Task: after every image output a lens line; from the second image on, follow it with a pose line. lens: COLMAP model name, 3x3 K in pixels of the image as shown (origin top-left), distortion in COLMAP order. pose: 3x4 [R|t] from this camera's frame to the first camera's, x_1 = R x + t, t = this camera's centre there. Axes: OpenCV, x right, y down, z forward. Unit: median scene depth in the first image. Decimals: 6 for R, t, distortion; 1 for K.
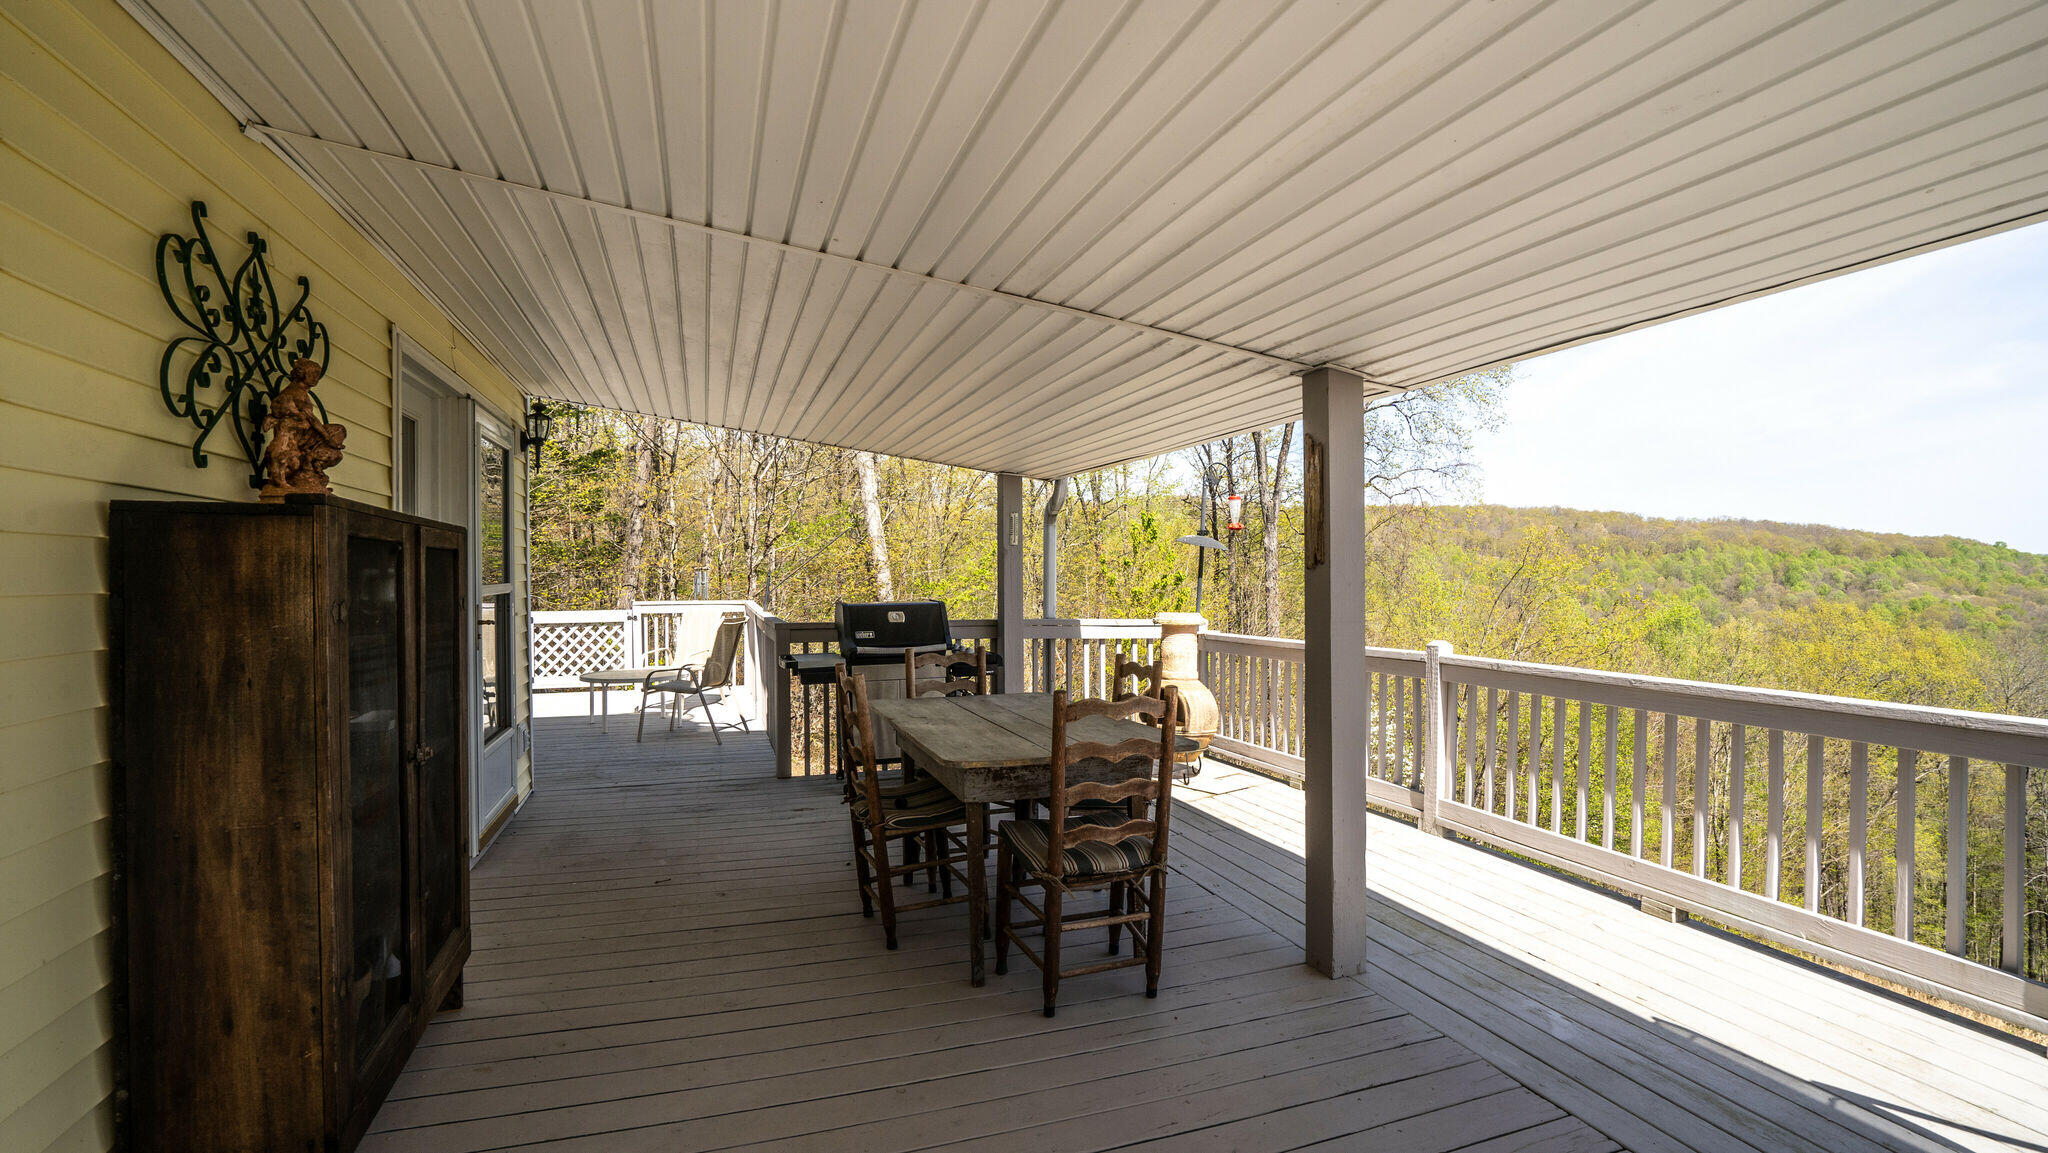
lens RADIAL K [[939.0, 0, 1034.6], [0, 939.0, 580.0], [0, 0, 1]] dist [-0.036986, 0.017791]
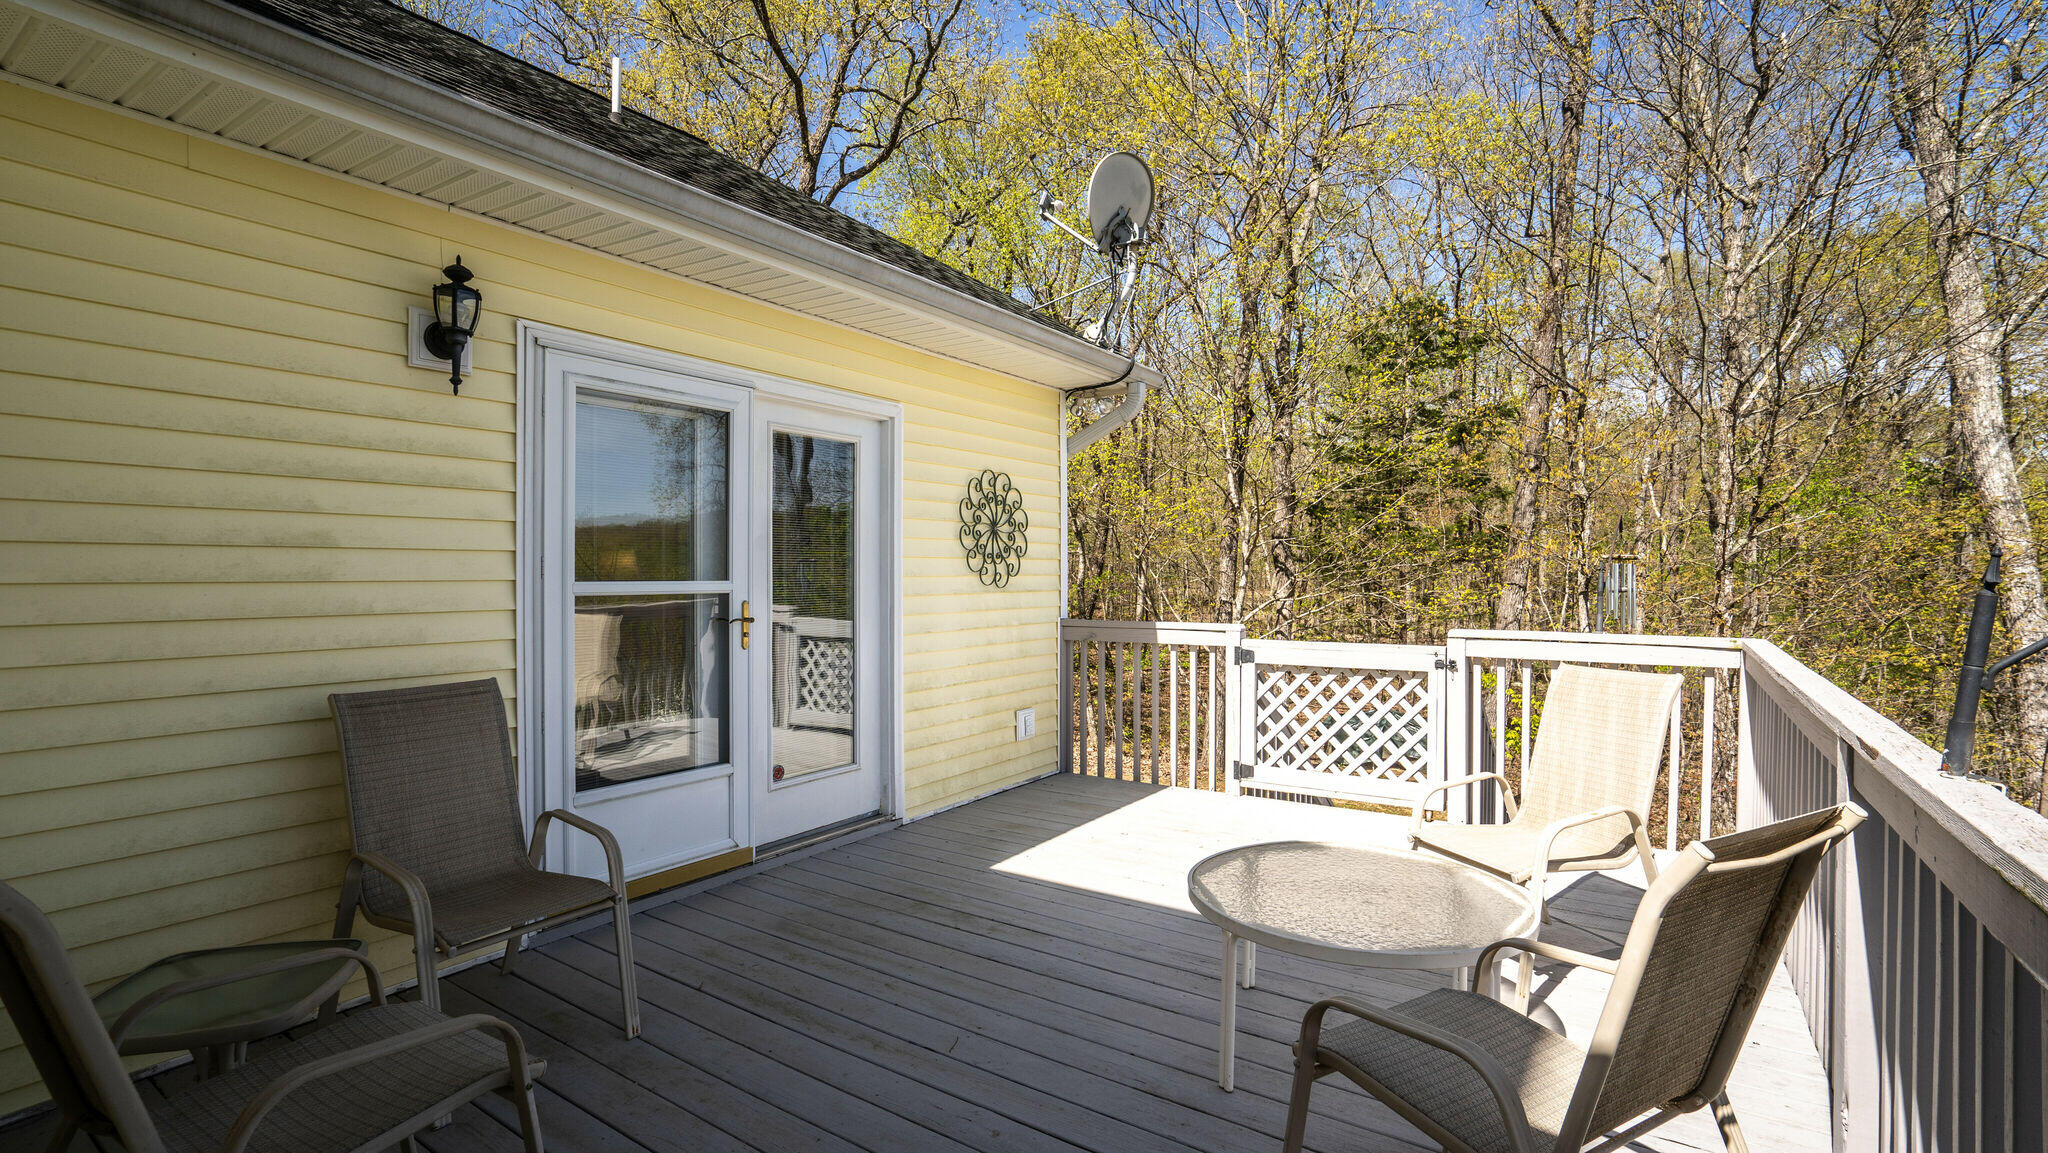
lens RADIAL K [[939.0, 0, 1012.5], [0, 939.0, 573.5], [0, 0, 1]] dist [-0.036986, 0.017791]
pose [[0.592980, 0.010120, -0.805154, -0.191327], [-0.010182, 0.999935, 0.005070, -0.004107], [0.805153, 0.005192, 0.593044, 0.560599]]
